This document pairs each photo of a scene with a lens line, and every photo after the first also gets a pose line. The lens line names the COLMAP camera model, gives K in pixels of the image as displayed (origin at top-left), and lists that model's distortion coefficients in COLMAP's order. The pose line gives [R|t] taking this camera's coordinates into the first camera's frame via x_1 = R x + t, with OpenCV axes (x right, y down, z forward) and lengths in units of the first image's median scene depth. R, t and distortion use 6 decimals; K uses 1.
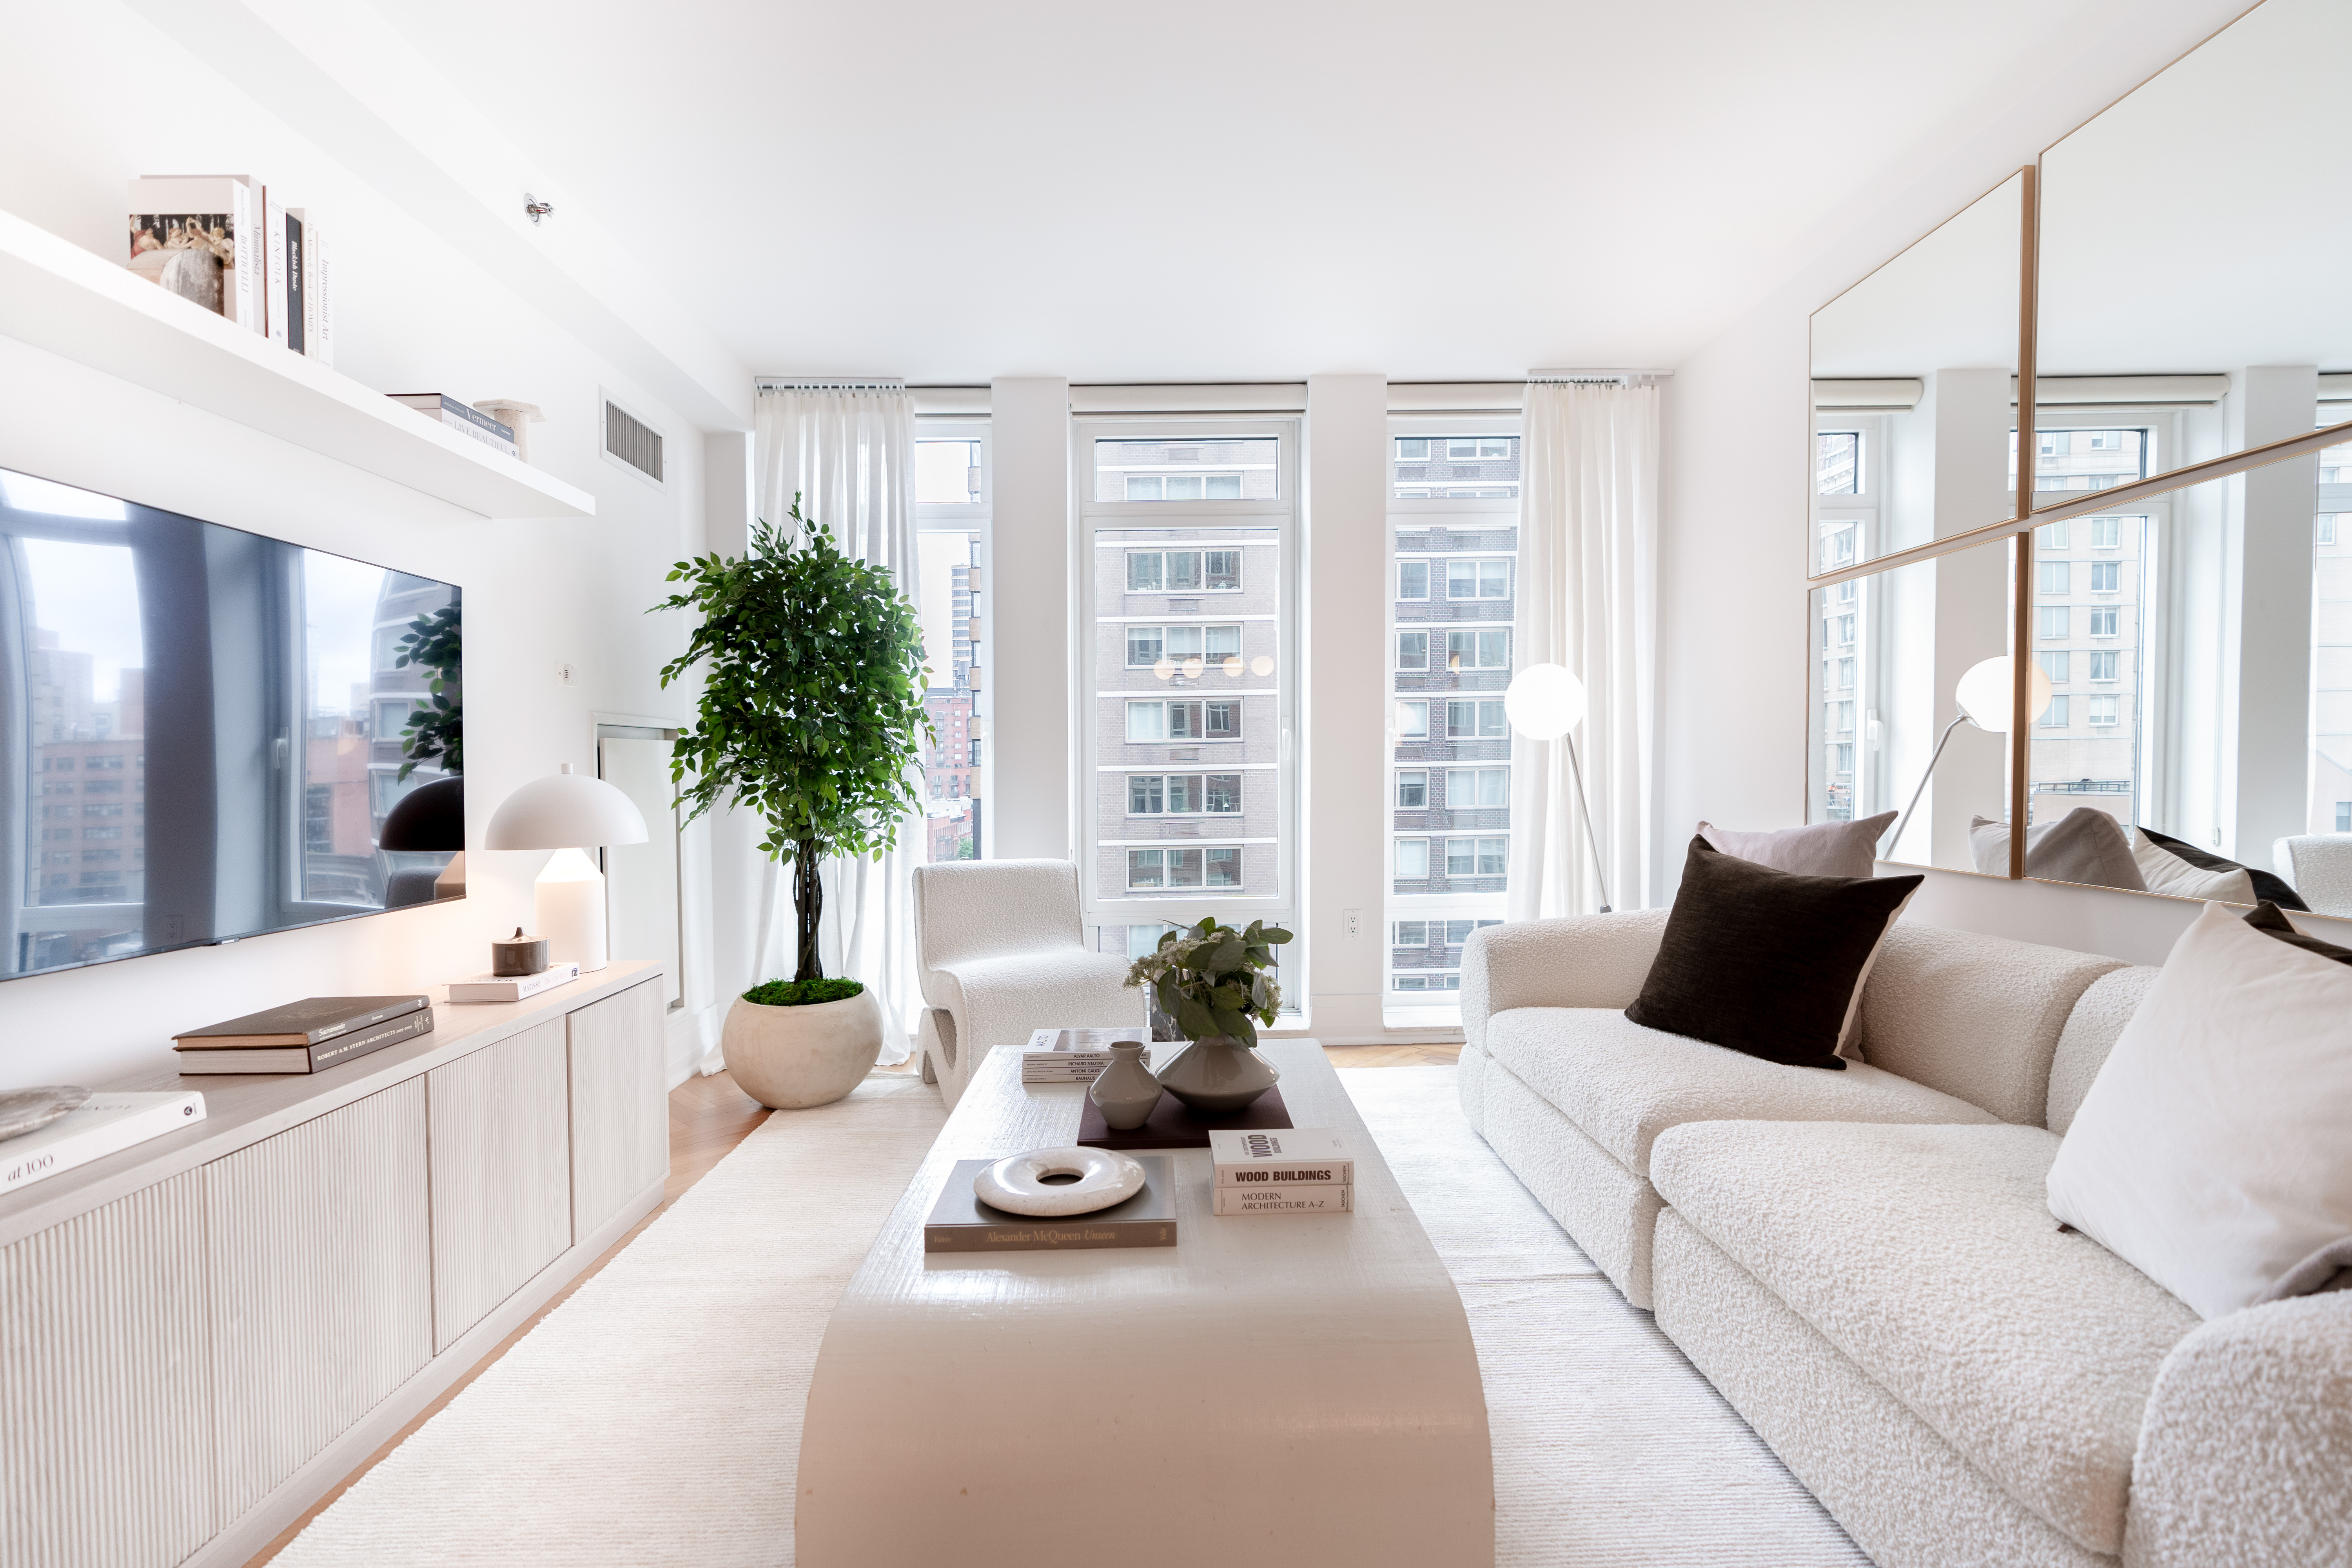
lens RADIAL K [[1074.5, 0, 1169.7], [0, 1074.5, 803.2], [0, 0, 1]] dist [0.000673, 0.000422]
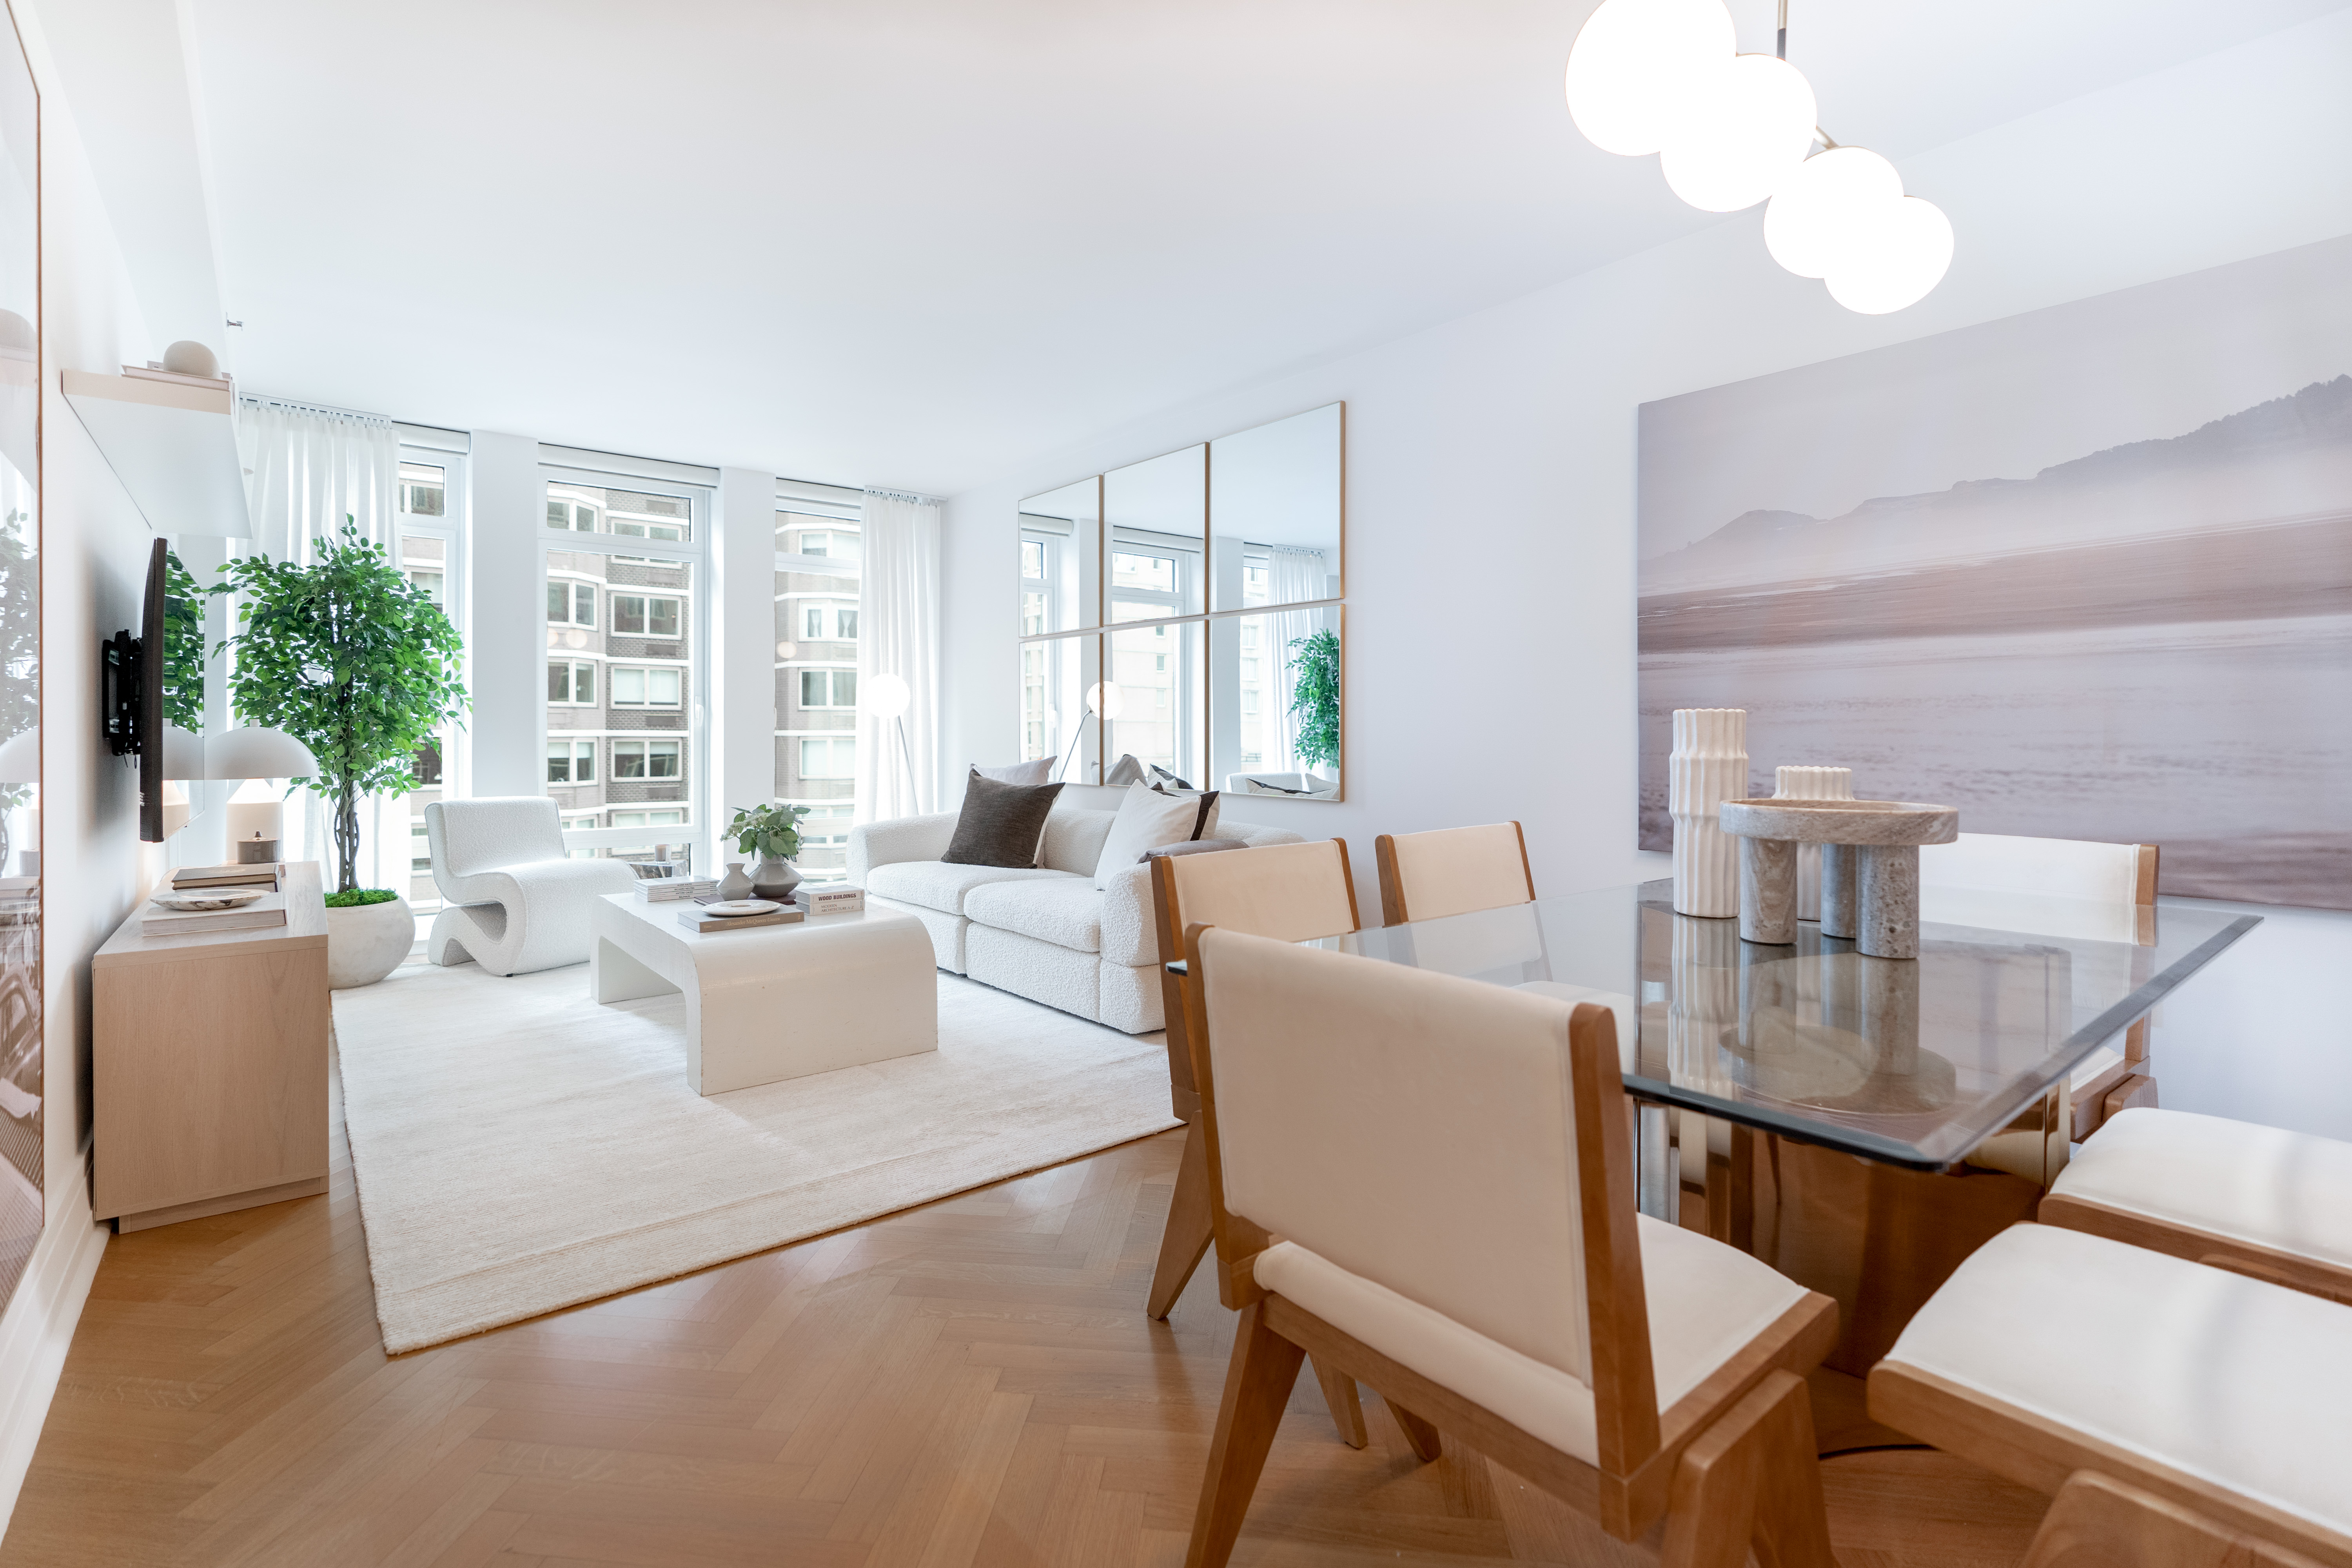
lens RADIAL K [[1074.5, 0, 1171.9], [0, 1074.5, 767.9], [0, 0, 1]] dist [0.000673, 0.000422]
pose [[0.777287, -0.004173, 0.629133, -0.467074], [0.008861, 0.999951, -0.004315, 0.039414], [-0.629084, 0.008929, 0.777286, -0.765930]]
